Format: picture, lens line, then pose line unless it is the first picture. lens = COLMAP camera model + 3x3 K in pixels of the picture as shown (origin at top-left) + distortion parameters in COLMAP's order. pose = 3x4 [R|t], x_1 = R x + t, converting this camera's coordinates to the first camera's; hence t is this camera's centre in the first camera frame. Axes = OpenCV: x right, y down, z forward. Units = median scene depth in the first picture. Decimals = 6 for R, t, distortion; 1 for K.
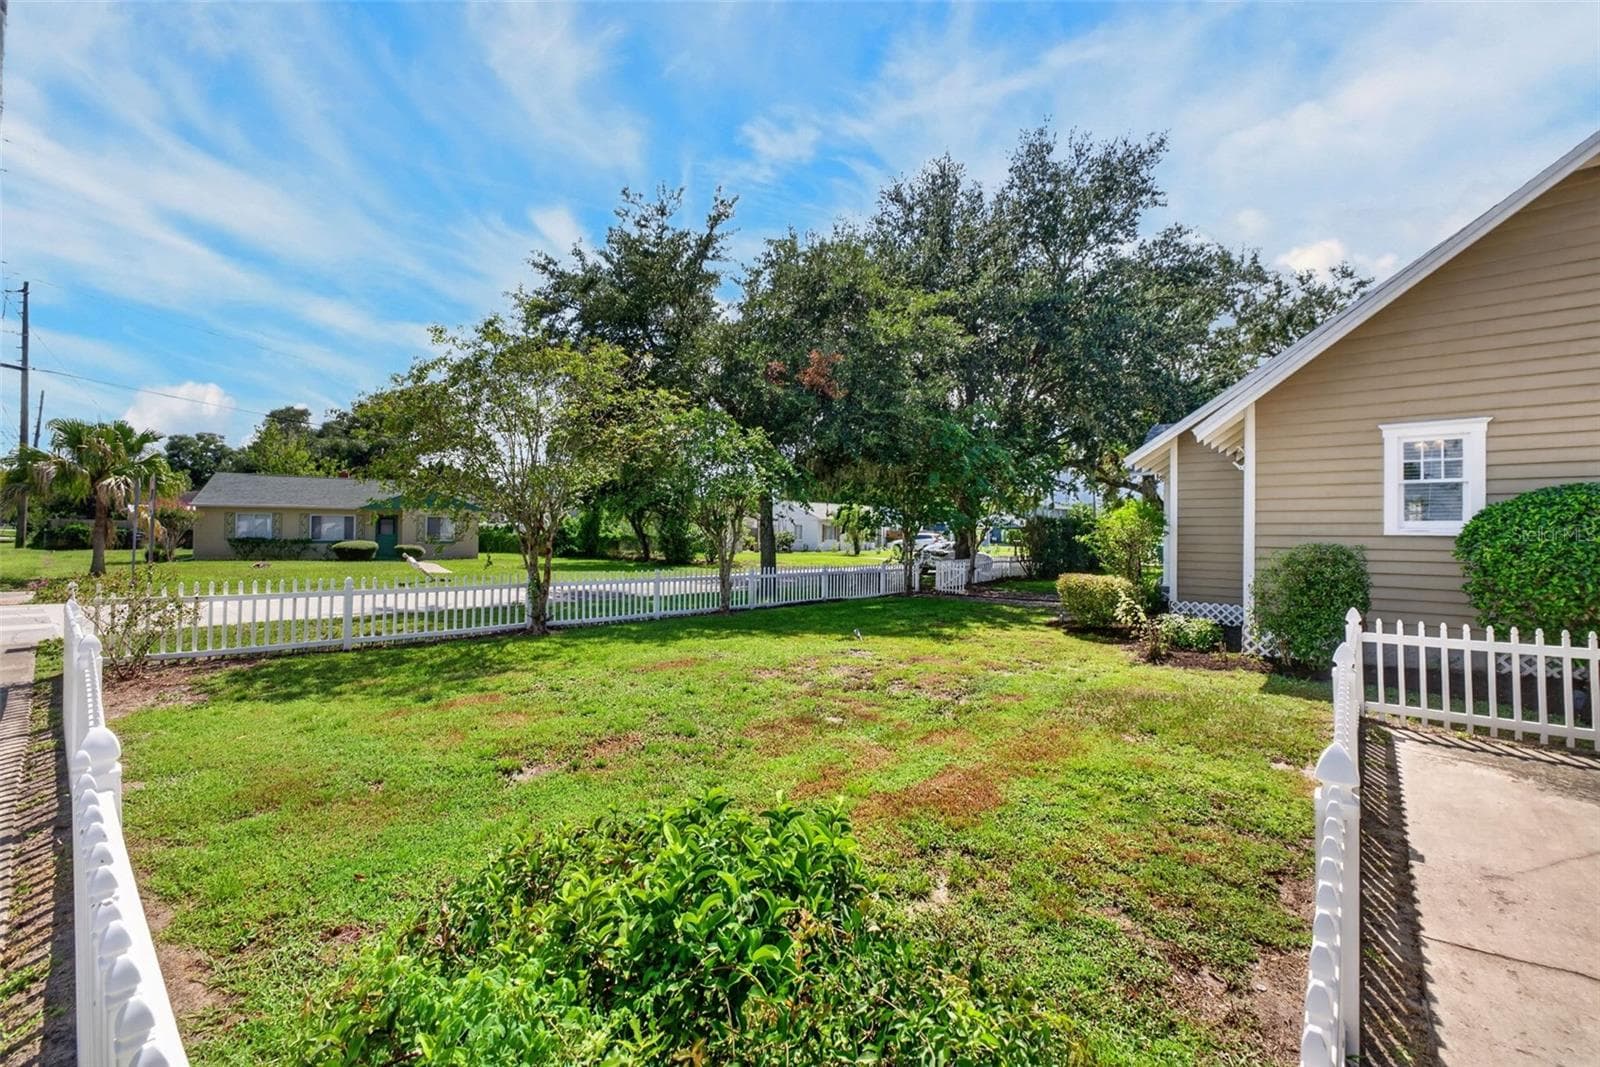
lens RADIAL K [[657.8, 0, 801.4], [0, 657.8, 527.0], [0, 0, 1]] dist [0.001760, -0.002719]
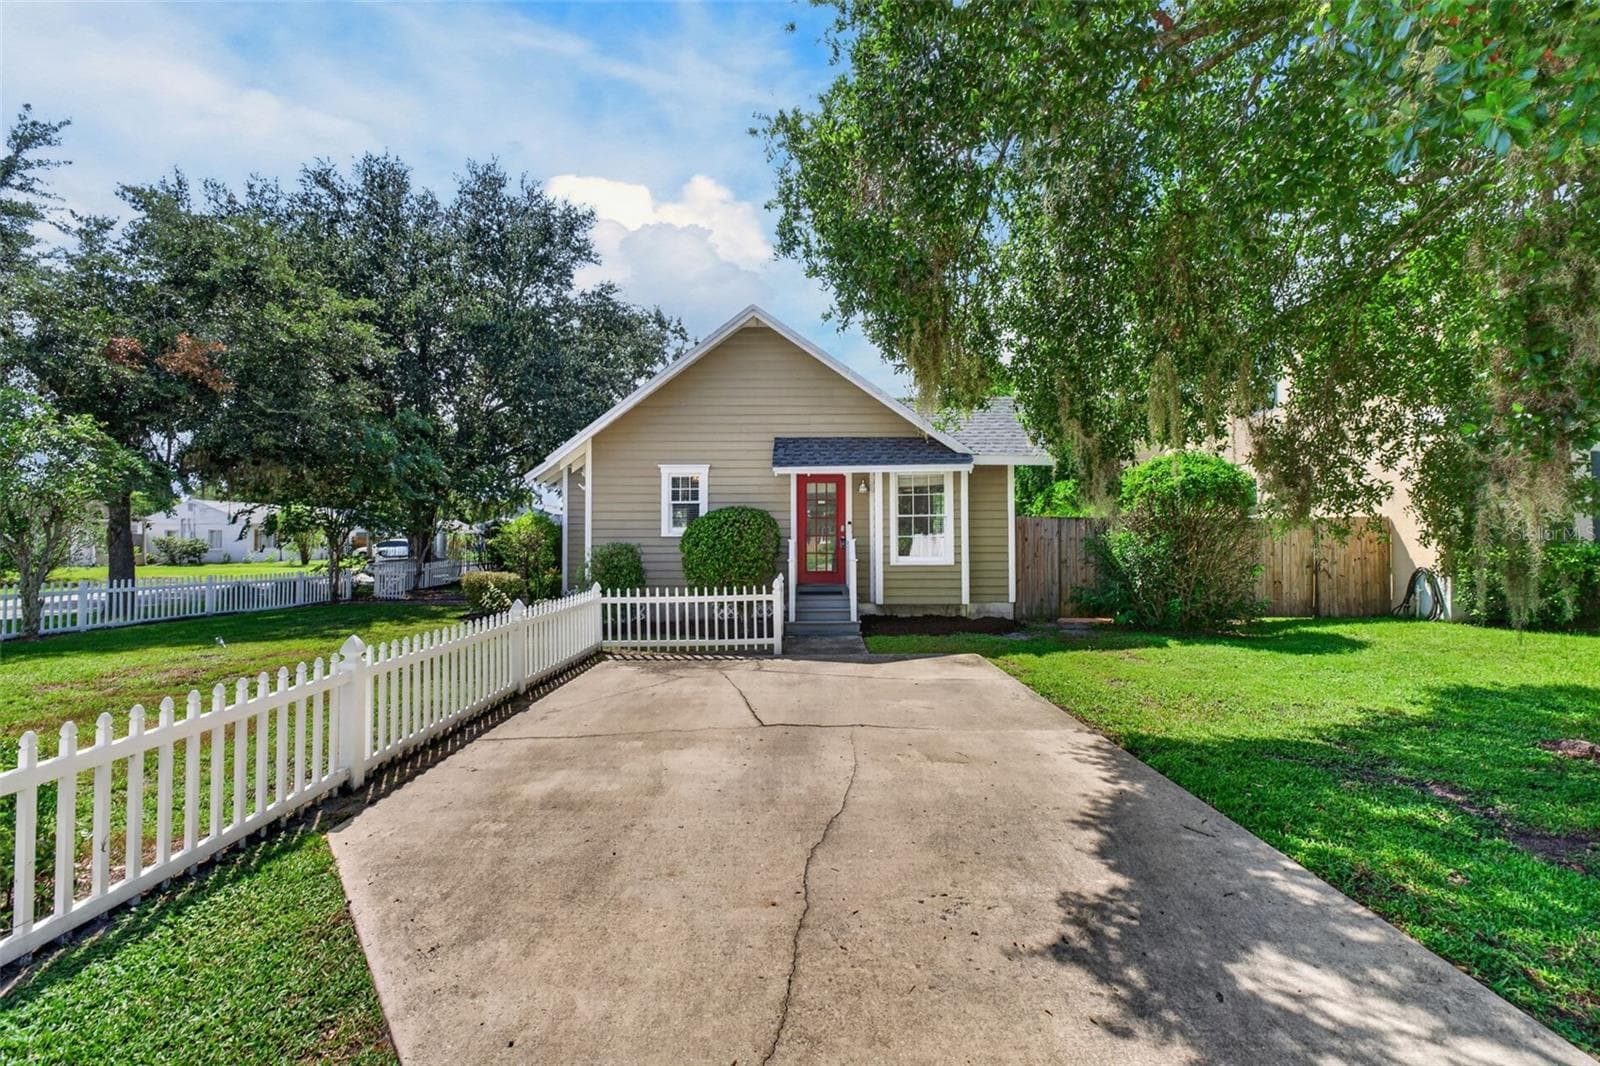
lens RADIAL K [[657.8, 0, 800.1], [0, 657.8, 530.2], [0, 0, 1]] dist [0.001760, -0.002719]
pose [[0.762630, -0.000089, 0.646835, 0.056089], [0.002742, 0.999991, -0.003095, 0.001242], [-0.646829, 0.004134, 0.762624, -0.153286]]
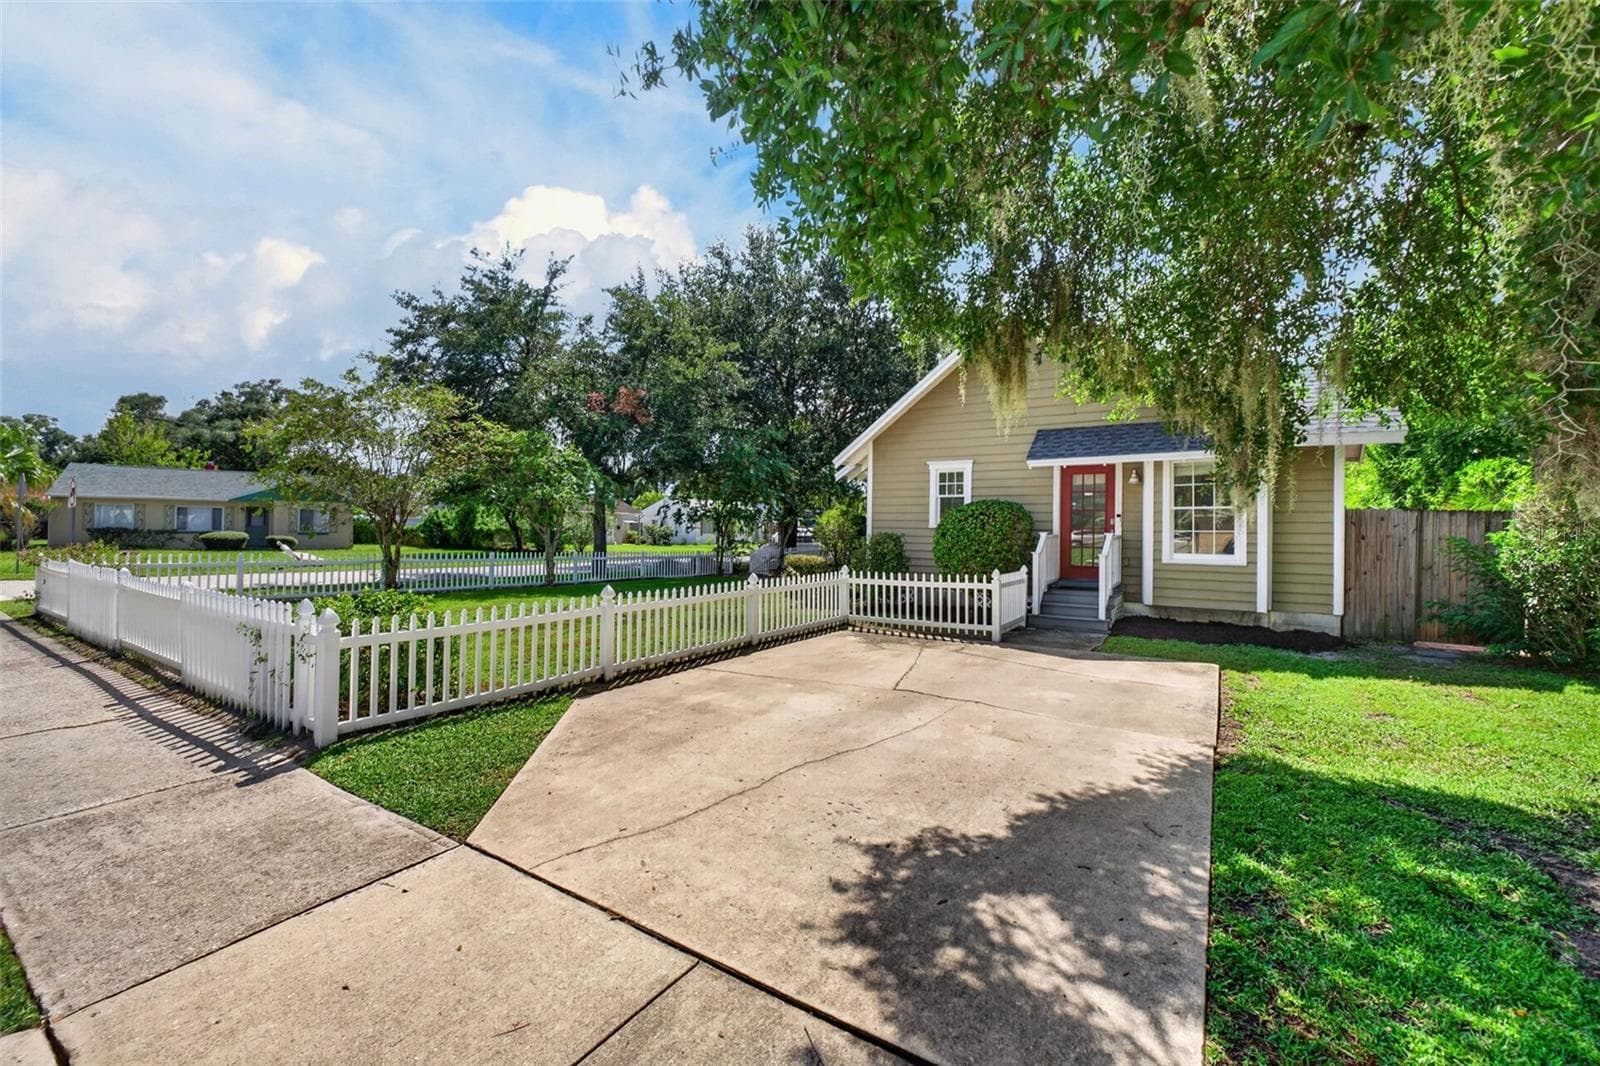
lens RADIAL K [[657.8, 0, 801.6], [0, 657.8, 532.9], [0, 0, 1]] dist [0.001760, -0.002719]
pose [[0.990737, 0.005482, 0.135684, 0.136085], [-0.007535, 0.999865, 0.014623, 0.001224], [-0.135585, -0.015510, 0.990644, -0.247672]]
